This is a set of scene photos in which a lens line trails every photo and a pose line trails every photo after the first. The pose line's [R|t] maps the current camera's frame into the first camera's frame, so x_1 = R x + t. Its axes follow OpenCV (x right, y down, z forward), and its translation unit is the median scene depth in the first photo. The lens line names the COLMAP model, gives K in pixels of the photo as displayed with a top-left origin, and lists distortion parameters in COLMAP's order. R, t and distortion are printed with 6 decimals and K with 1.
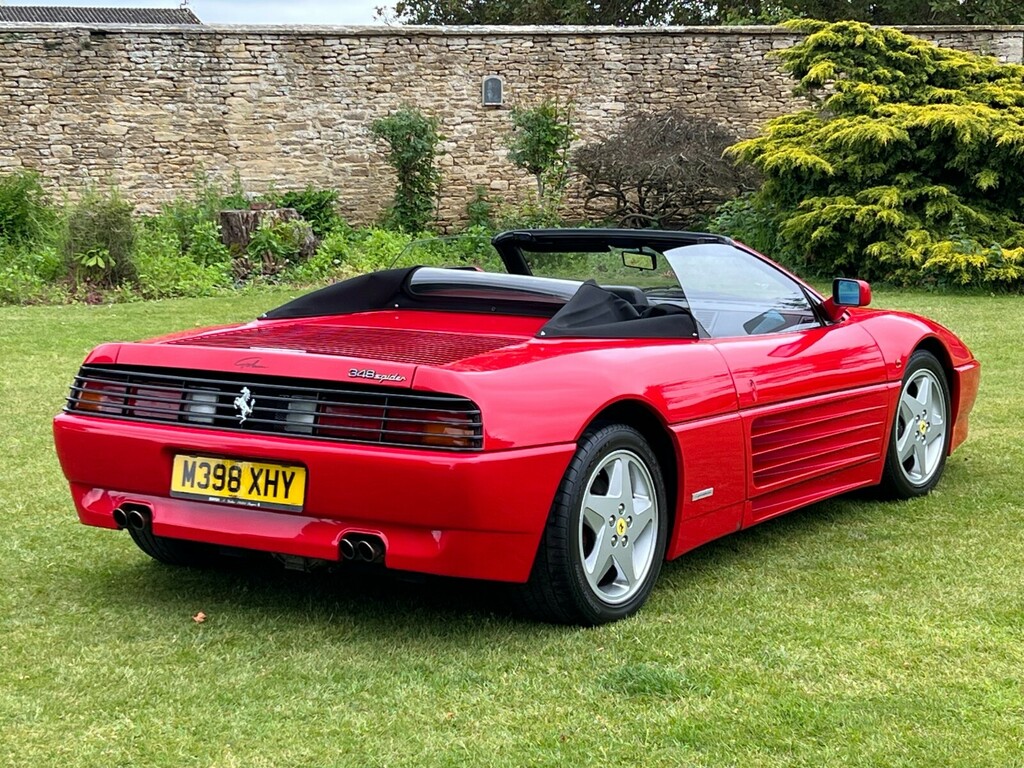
lens RADIAL K [[2032.8, 0, 512.0], [0, 2032.8, 384.0], [0, 0, 1]] dist [0.199169, -0.520418]
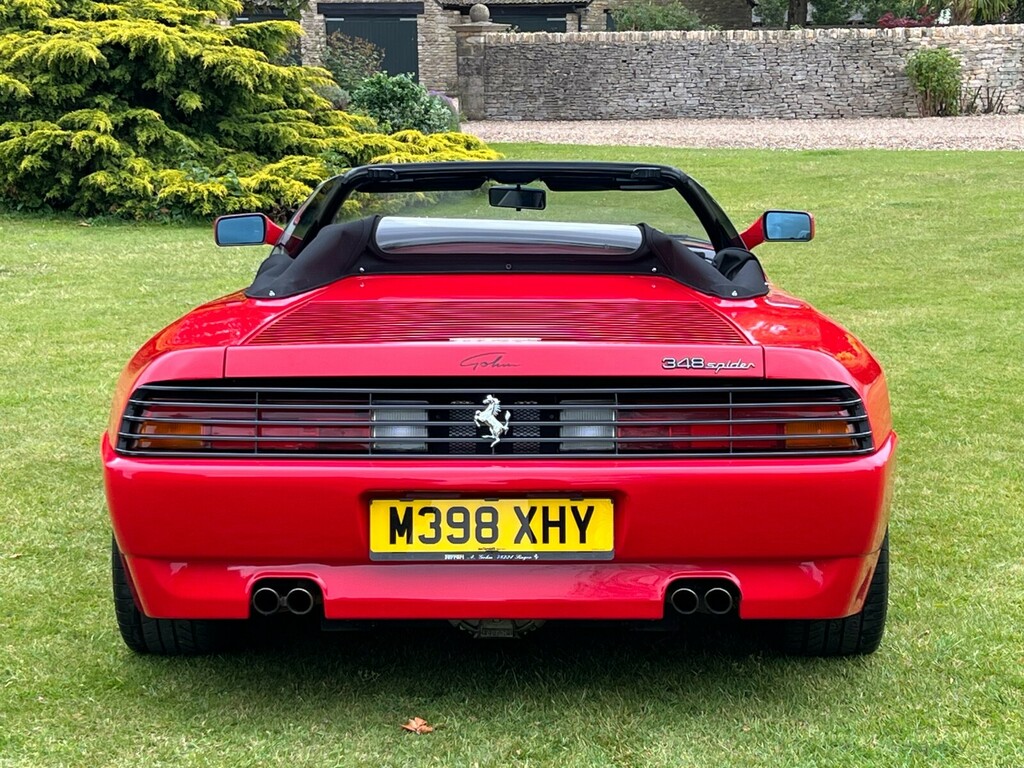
lens RADIAL K [[2032.8, 0, 512.0], [0, 2032.8, 384.0], [0, 0, 1]] dist [0.199169, -0.520418]
pose [[0.832638, -0.085429, 0.547189, -0.477319], [0.065496, 0.996287, 0.055880, -0.038716], [-0.549931, -0.010689, 0.835142, 0.374574]]
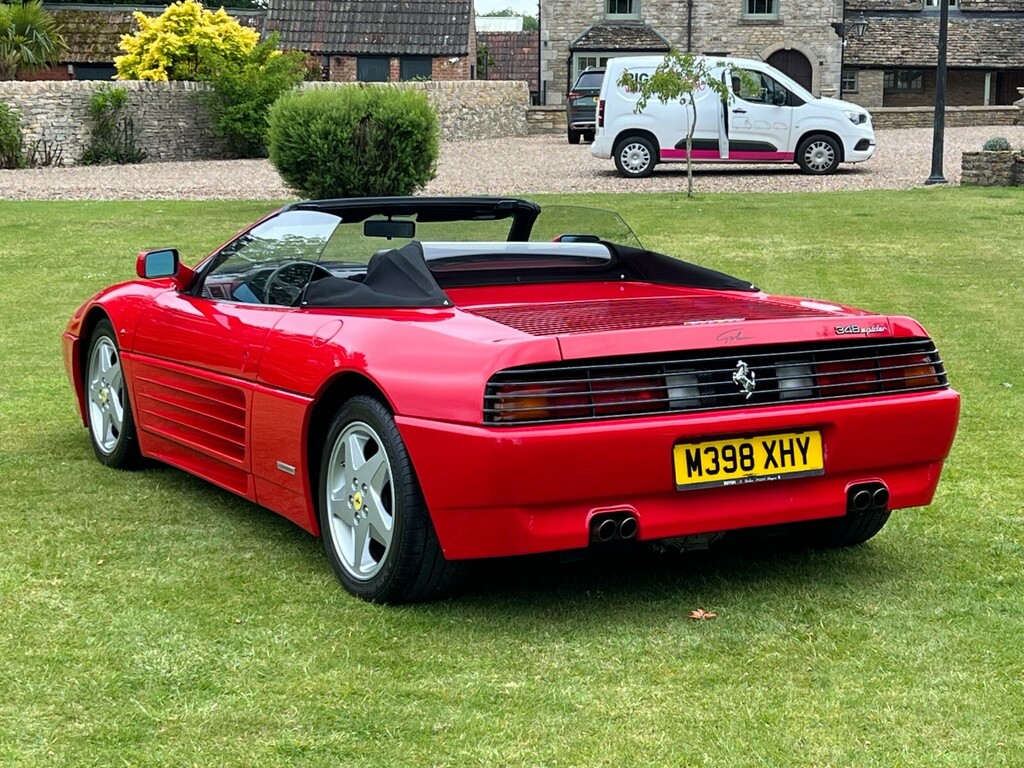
lens RADIAL K [[2032.8, 0, 512.0], [0, 2032.8, 384.0], [0, 0, 1]] dist [0.199169, -0.520418]
pose [[0.440972, -0.115486, 0.890060, -0.958272], [0.106563, 0.991409, 0.075840, -0.066485], [-0.891172, 0.061404, 0.449491, 0.620443]]
